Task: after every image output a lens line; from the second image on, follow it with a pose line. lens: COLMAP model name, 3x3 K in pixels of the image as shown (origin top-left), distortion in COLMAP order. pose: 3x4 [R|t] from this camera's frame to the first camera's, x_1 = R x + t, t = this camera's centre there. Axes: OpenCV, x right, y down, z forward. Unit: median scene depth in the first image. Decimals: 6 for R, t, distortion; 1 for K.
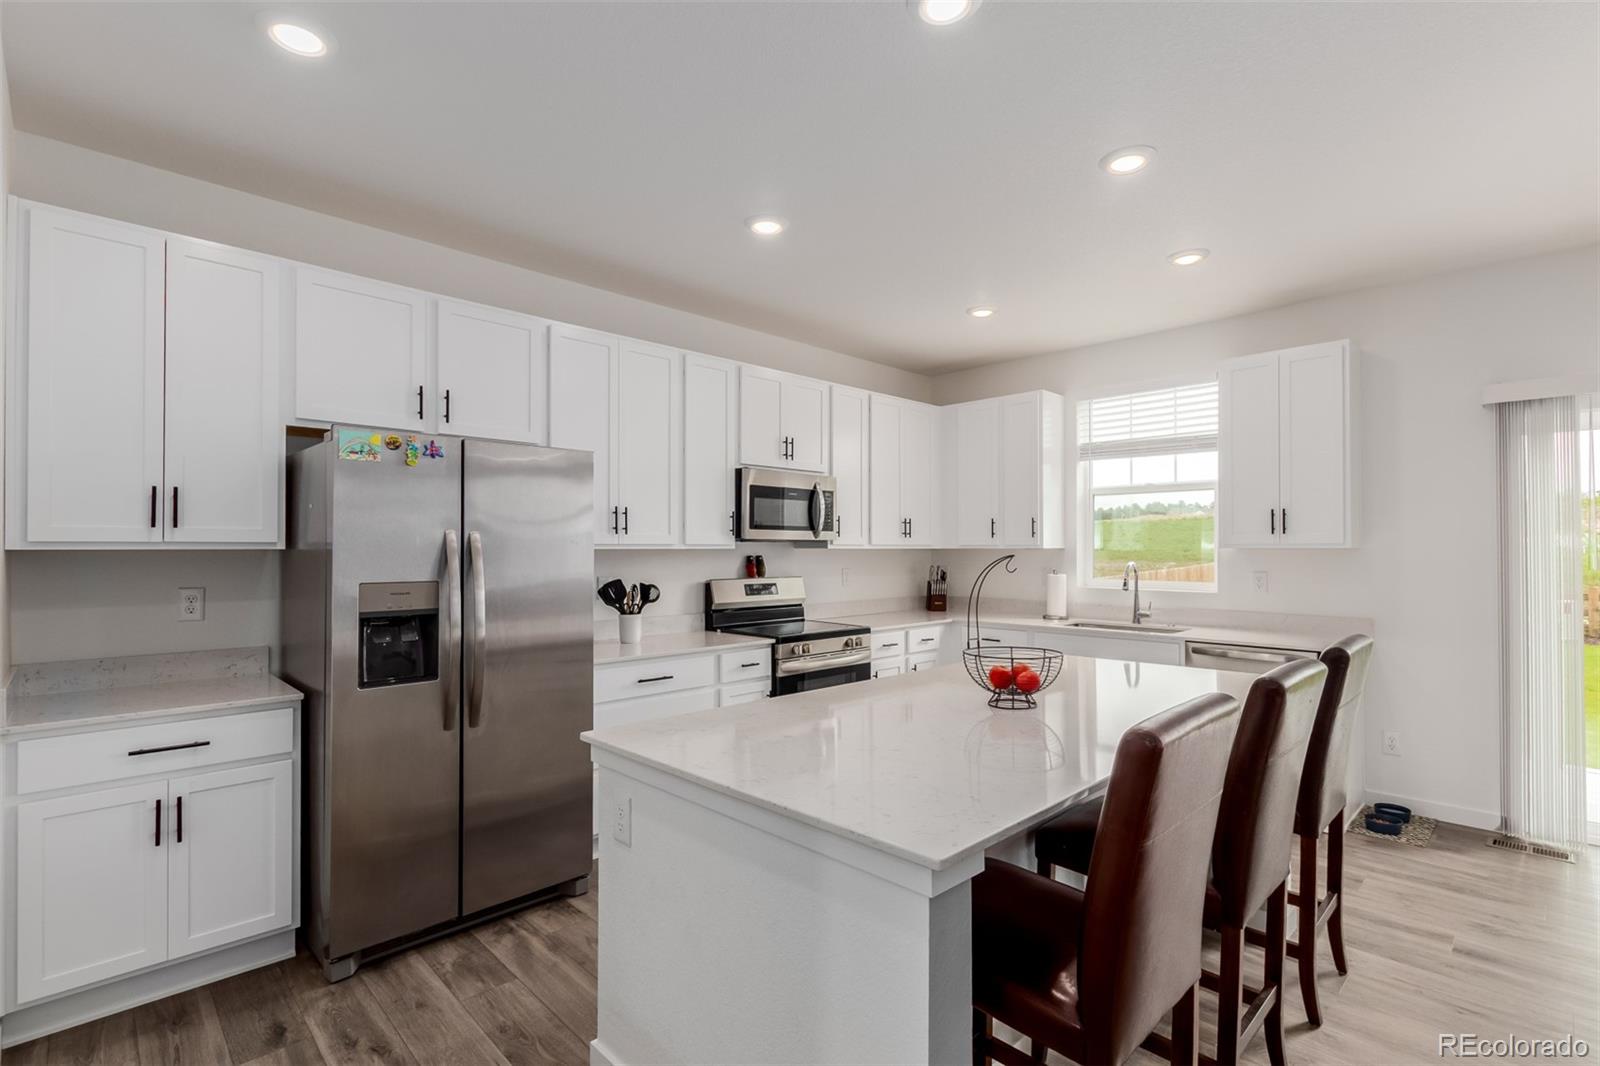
lens RADIAL K [[737.1, 0, 803.4], [0, 737.1, 543.3], [0, 0, 1]] dist [0.002599, 0.000030]
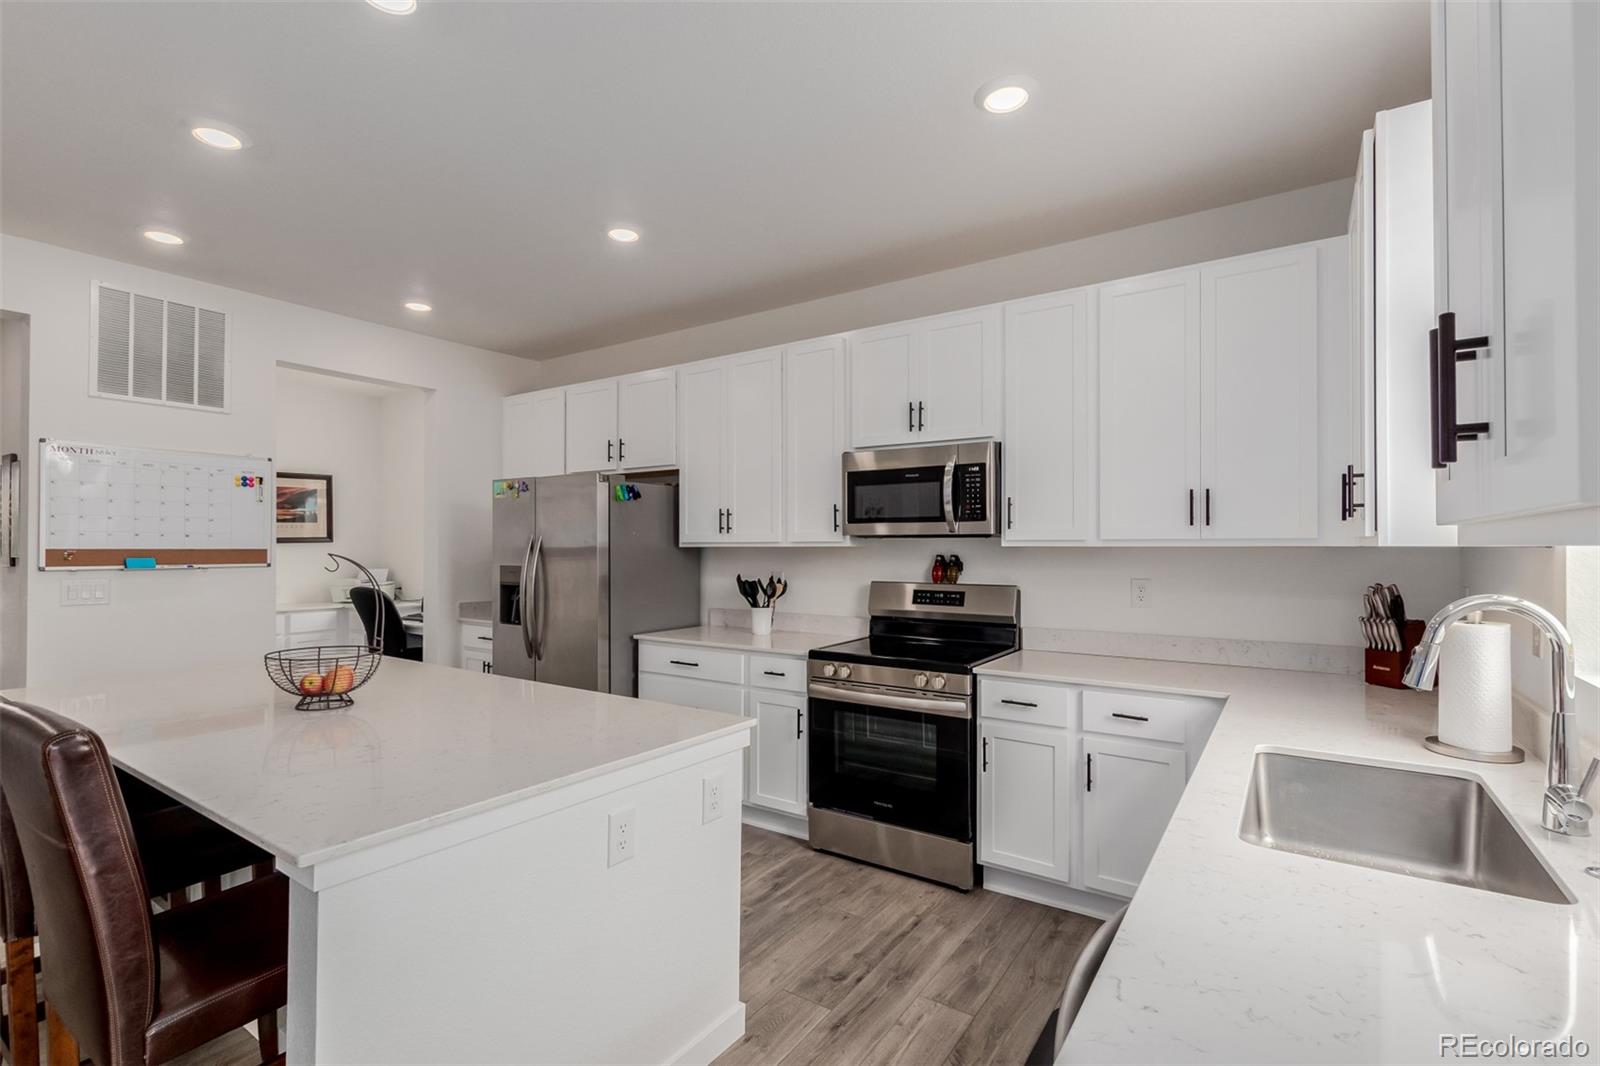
lens RADIAL K [[737.1, 0, 803.4], [0, 737.1, 543.3], [0, 0, 1]] dist [0.002599, 0.000030]
pose [[0.201044, -0.002322, -0.979580, 0.690539], [0.008970, 0.999960, -0.000530, 0.003220], [0.979541, -0.008680, 0.201056, 0.710543]]
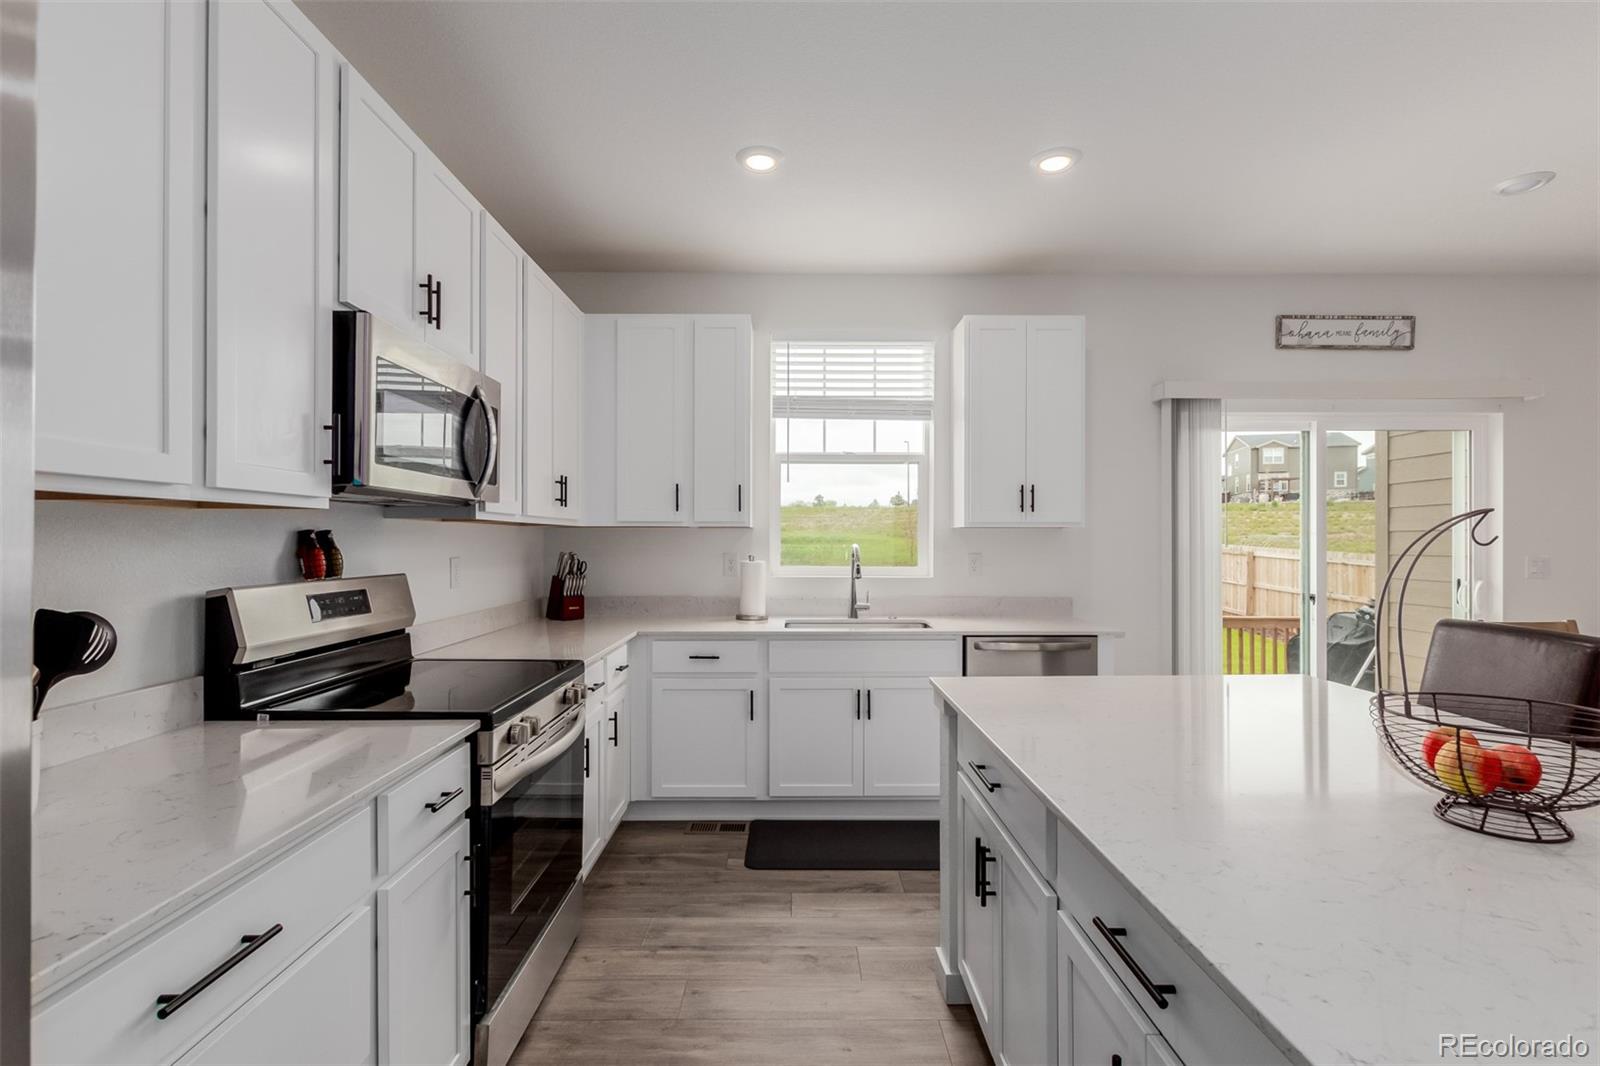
lens RADIAL K [[725.4, 0, 797.3], [0, 725.4, 535.7], [0, 0, 1]] dist [-0.000297, -0.000008]
pose [[0.696678, 0.007274, 0.717347, -0.184175], [-0.008945, 0.999959, -0.001452, 0.018576], [-0.717328, -0.005406, 0.696715, 0.495732]]
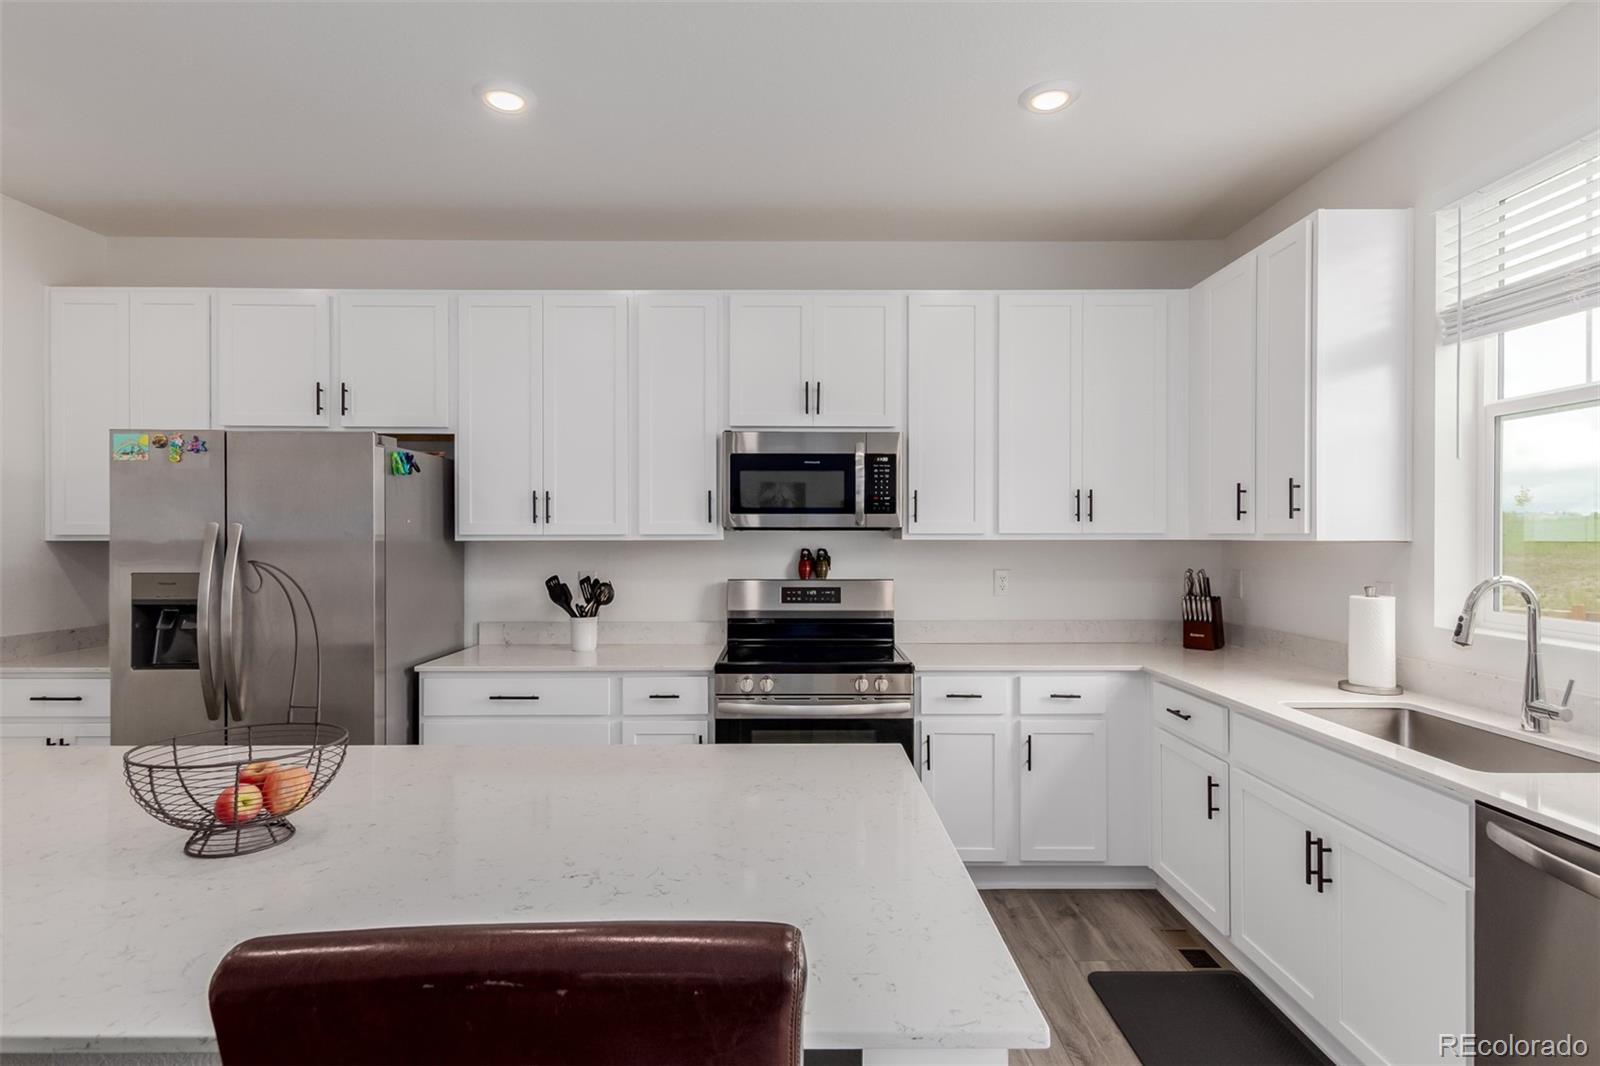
lens RADIAL K [[793.0, 0, 804.0], [0, 793.0, 540.0], [0, 0, 1]] dist [0.008128, 0.000047]
pose [[0.723000, 0.003139, -0.690841, 0.485541], [0.005643, 0.999929, 0.010448, -0.000663], [0.690825, -0.011452, 0.722931, 0.433468]]
